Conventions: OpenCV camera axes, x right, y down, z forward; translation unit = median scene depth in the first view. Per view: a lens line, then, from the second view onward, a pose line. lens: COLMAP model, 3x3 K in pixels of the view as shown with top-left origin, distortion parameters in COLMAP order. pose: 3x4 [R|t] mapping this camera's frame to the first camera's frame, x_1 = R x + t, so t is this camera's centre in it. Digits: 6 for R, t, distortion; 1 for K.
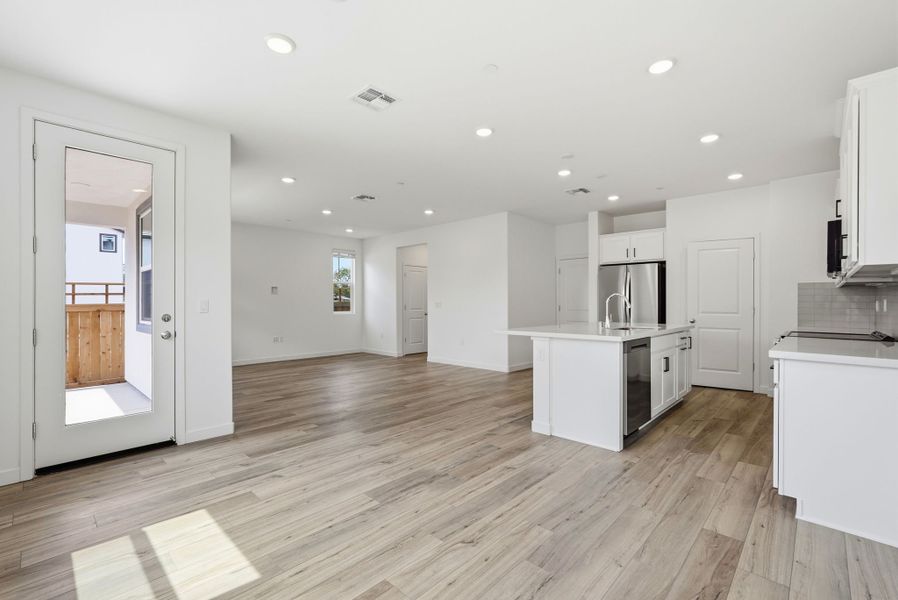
lens RADIAL K [[403.7, 0, 448.8], [0, 403.7, 302.0], [0, 0, 1]] dist [-0.004716, -0.000049]
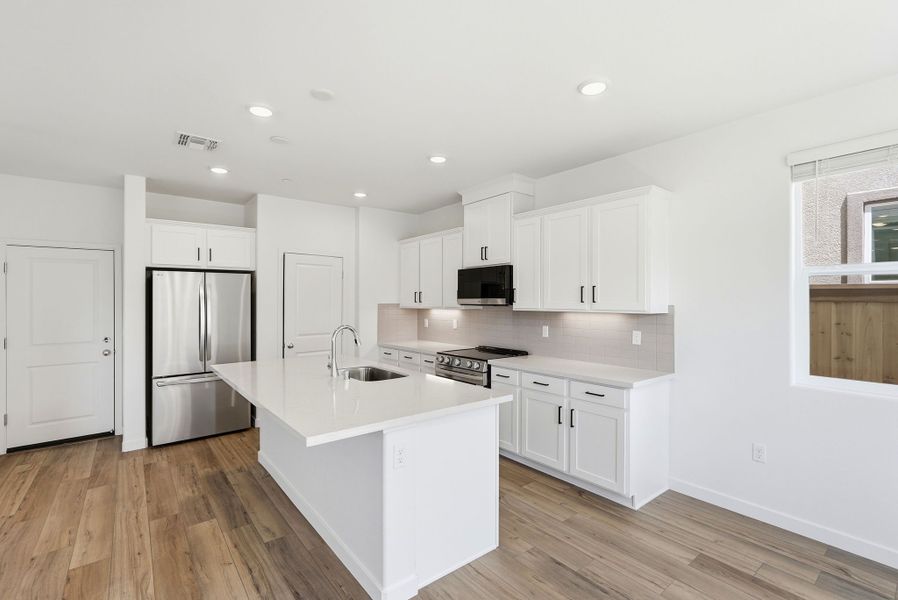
lens RADIAL K [[403.7, 0, 448.7], [0, 403.7, 300.4], [0, 0, 1]] dist [-0.004716, -0.000049]
pose [[0.155511, -0.006084, 0.987815, -0.179572], [0.005857, 0.999969, 0.005236, -0.049656], [-0.987817, 0.004971, 0.155542, 0.527747]]
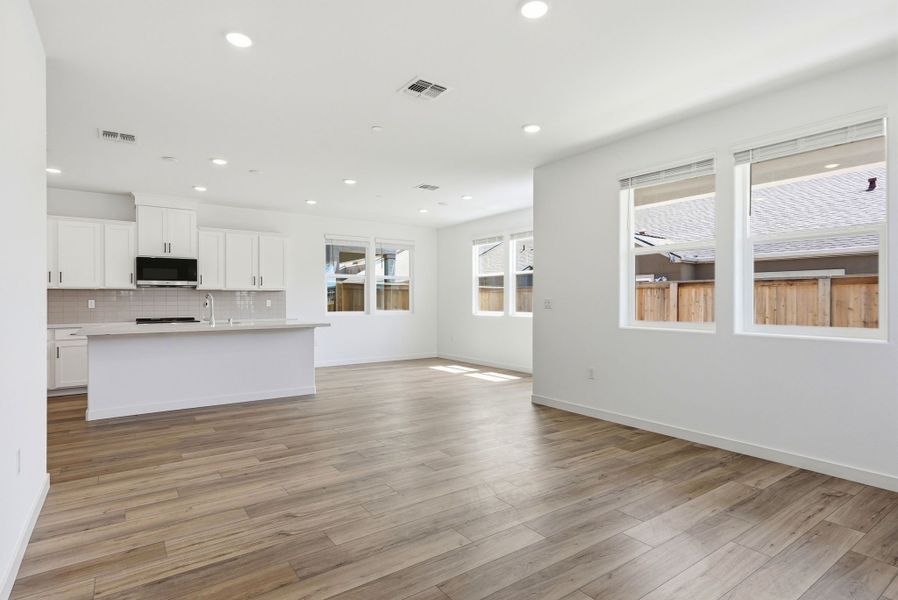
lens RADIAL K [[471.4, 0, 448.0], [0, 471.4, 299.5], [0, 0, 1]] dist [0.003868, 0.002900]
pose [[-0.977411, -0.005447, 0.211276, -0.375778], [-0.005882, 0.999982, -0.001429, -0.004573], [-0.211265, -0.002640, -0.977425, 1.584062]]
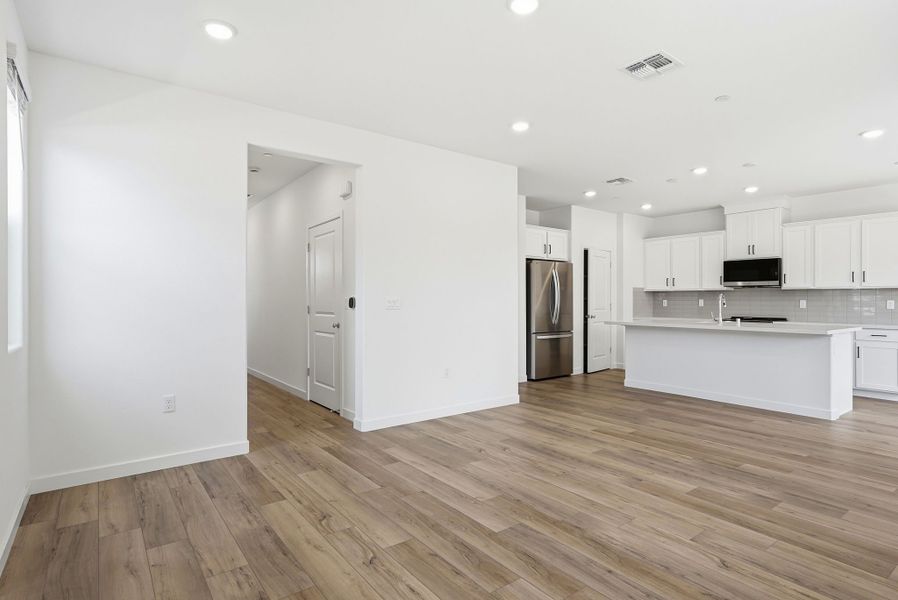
lens RADIAL K [[471.4, 0, 444.4], [0, 471.4, 299.1], [0, 0, 1]] dist [0.003868, 0.002900]
pose [[0.185576, -0.005615, 0.982614, -0.793448], [-0.002199, 0.999979, 0.006129, -0.008804], [-0.982627, -0.003298, 0.185559, 1.133662]]
